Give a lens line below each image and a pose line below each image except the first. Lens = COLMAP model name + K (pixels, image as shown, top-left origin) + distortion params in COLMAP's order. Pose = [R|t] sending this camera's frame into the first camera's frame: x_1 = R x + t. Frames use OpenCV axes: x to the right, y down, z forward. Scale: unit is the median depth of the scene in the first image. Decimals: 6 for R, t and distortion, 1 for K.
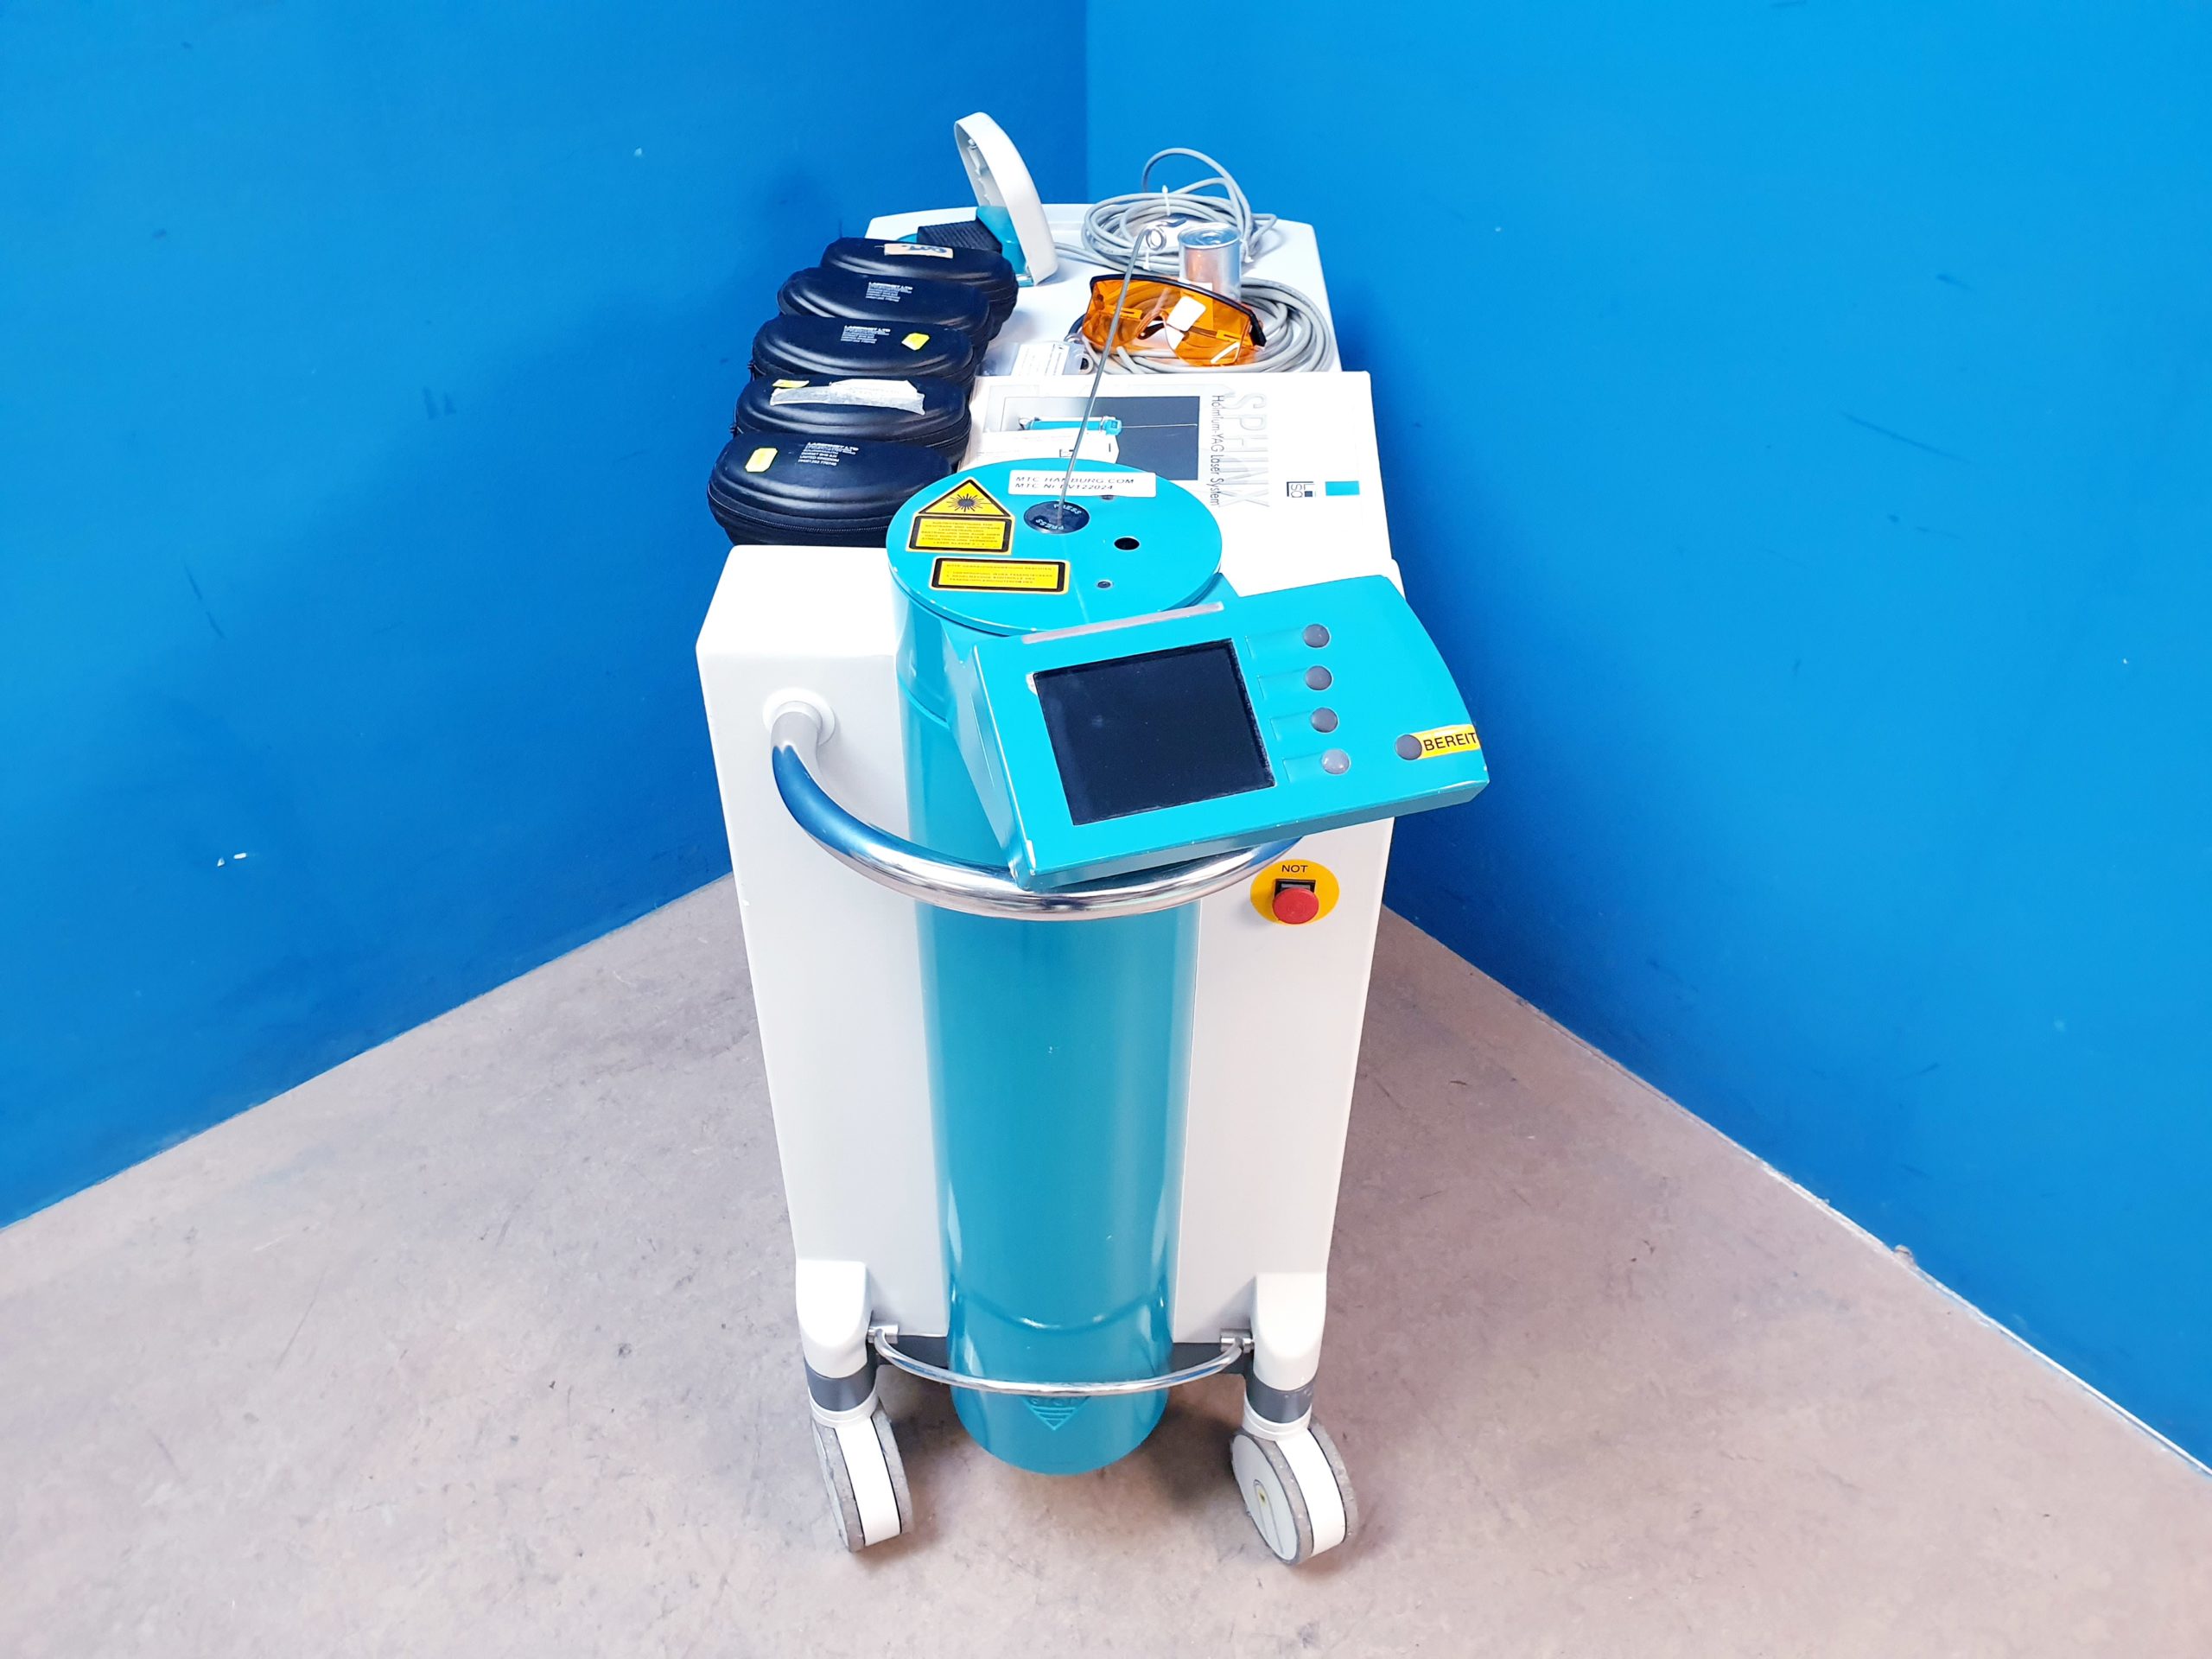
lens RADIAL K [[1748.0, 0, 1088.3], [0, 1748.0, 844.3], [0, 0, 1]] dist [0.002214, 0.016521]
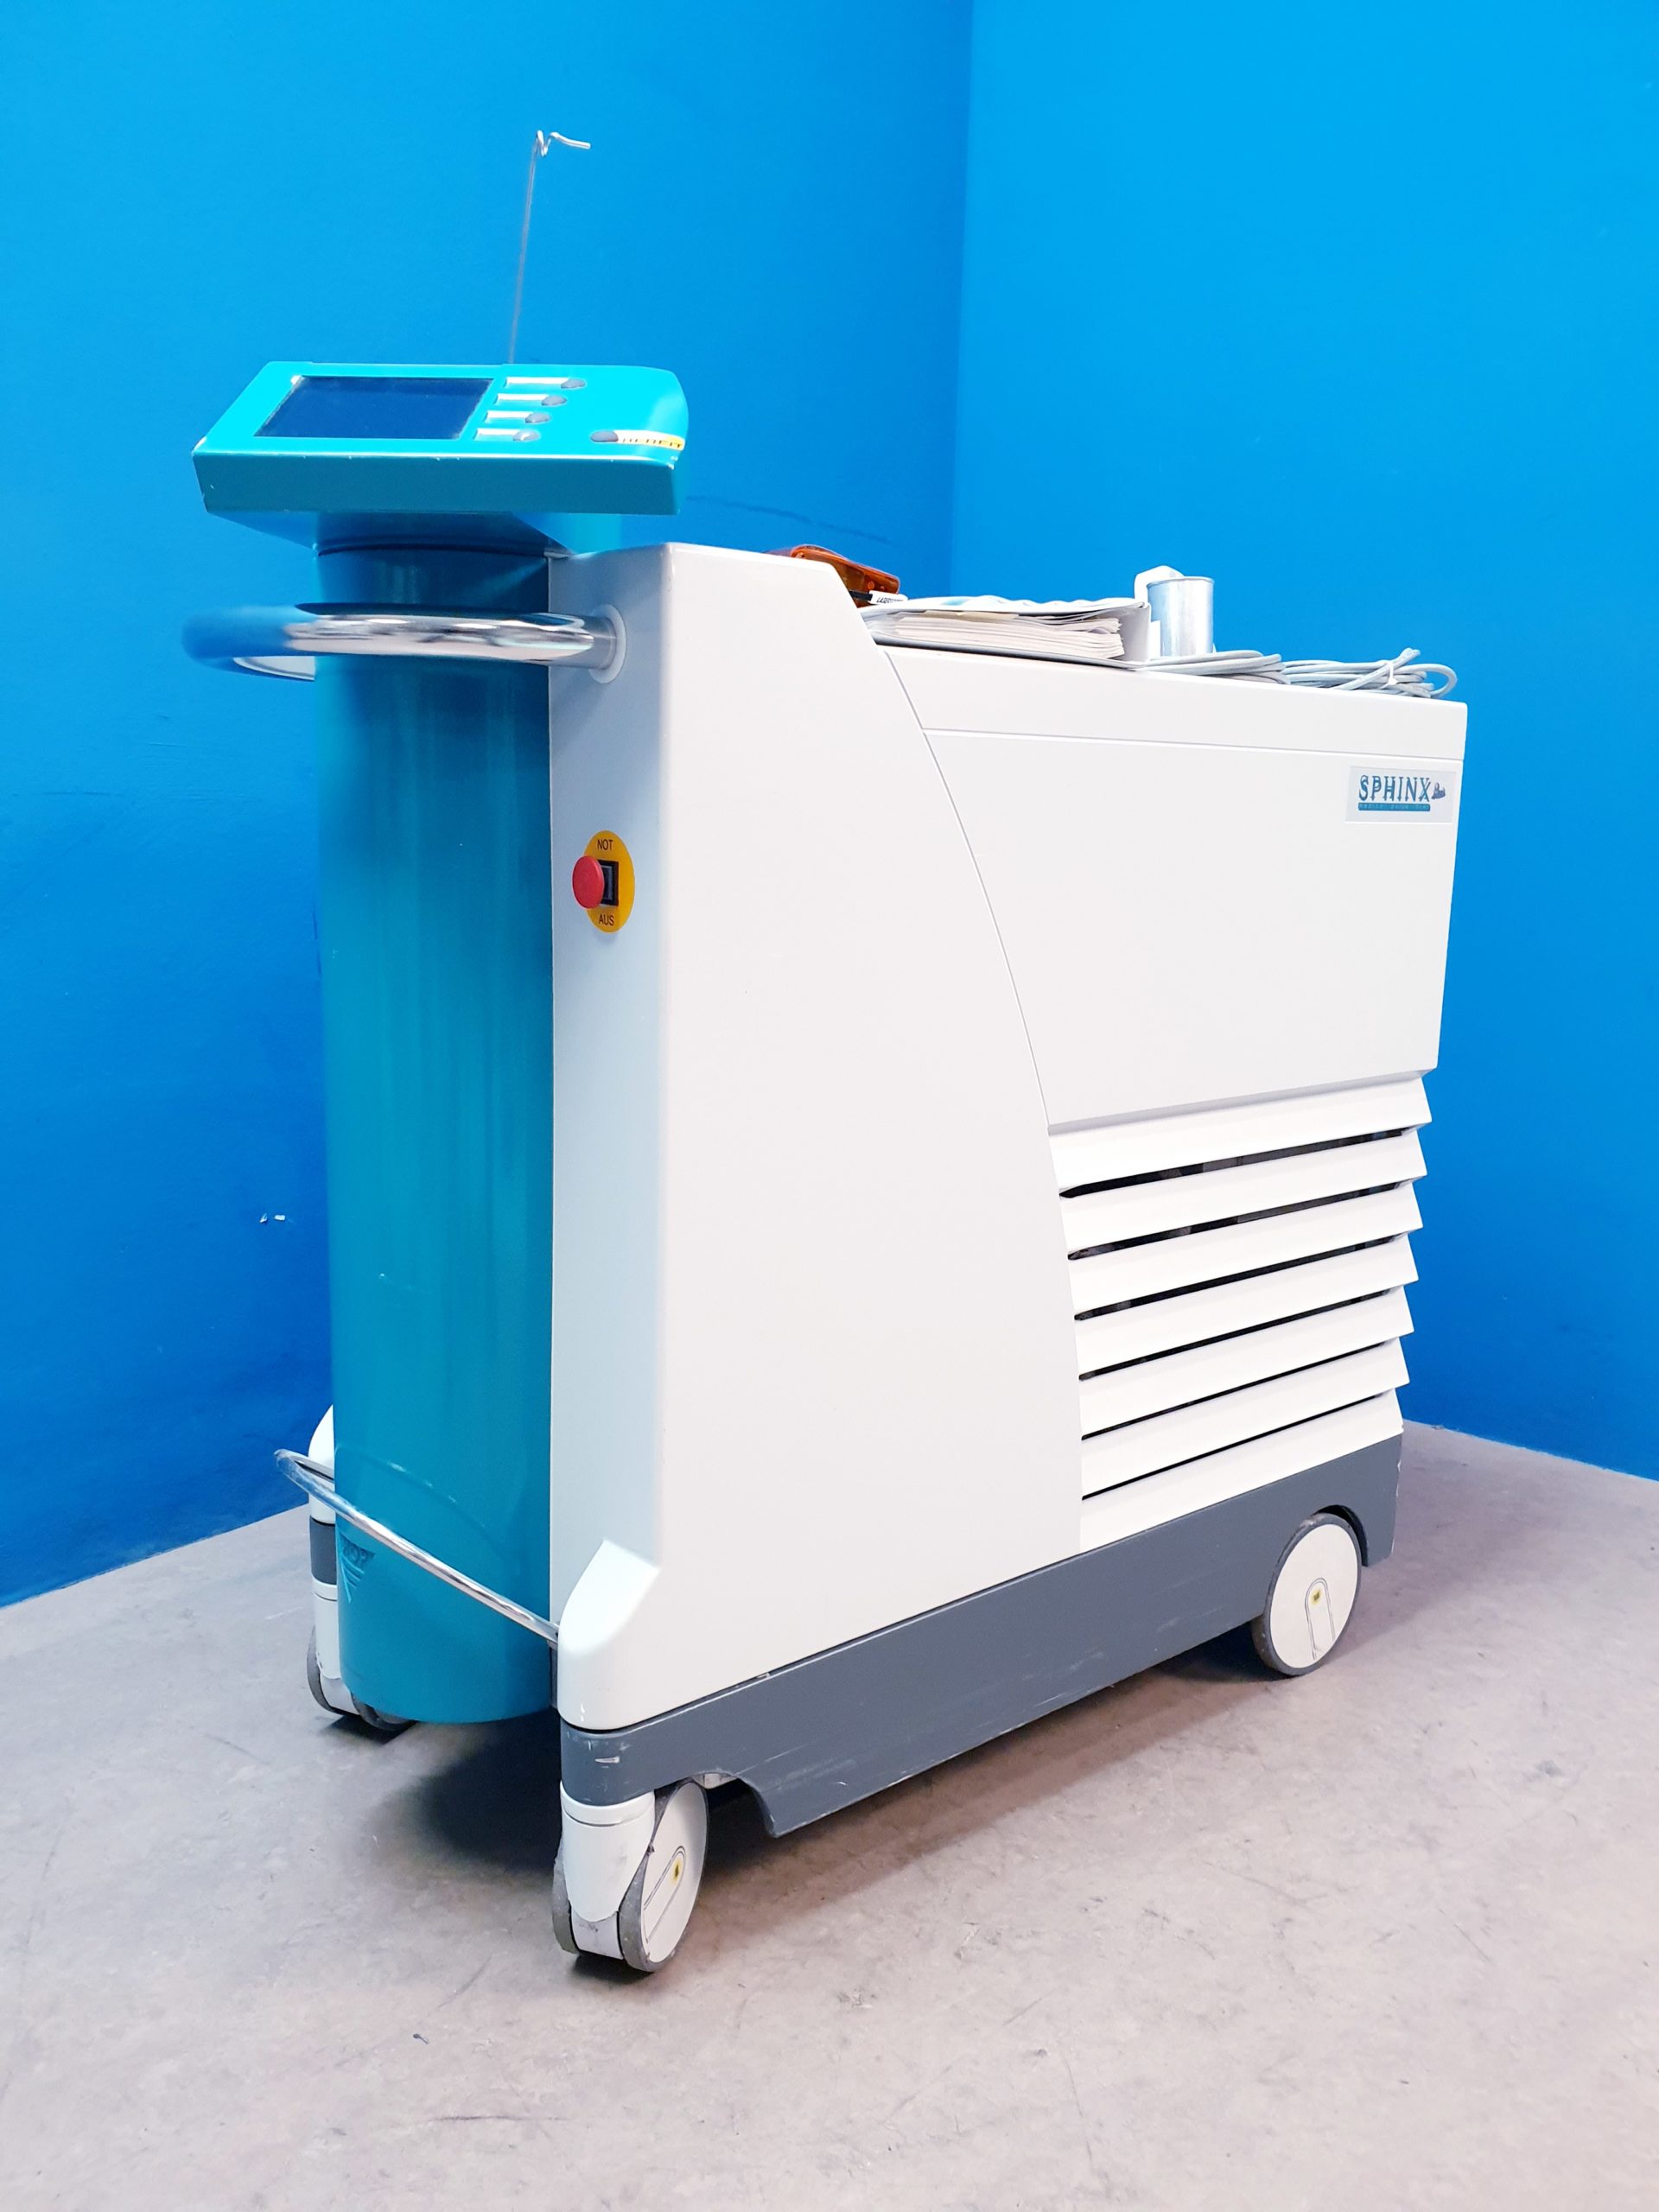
lens RADIAL K [[1748.0, 0, 835.9], [0, 1748.0, 1117.7], [0, 0, 1]] dist [0.002214, 0.016521]
pose [[0.982382, -0.002807, 0.186861, -0.360988], [0.094182, 0.871063, -0.482056, 0.473299], [-0.161415, 0.491163, 0.855982, 0.061955]]
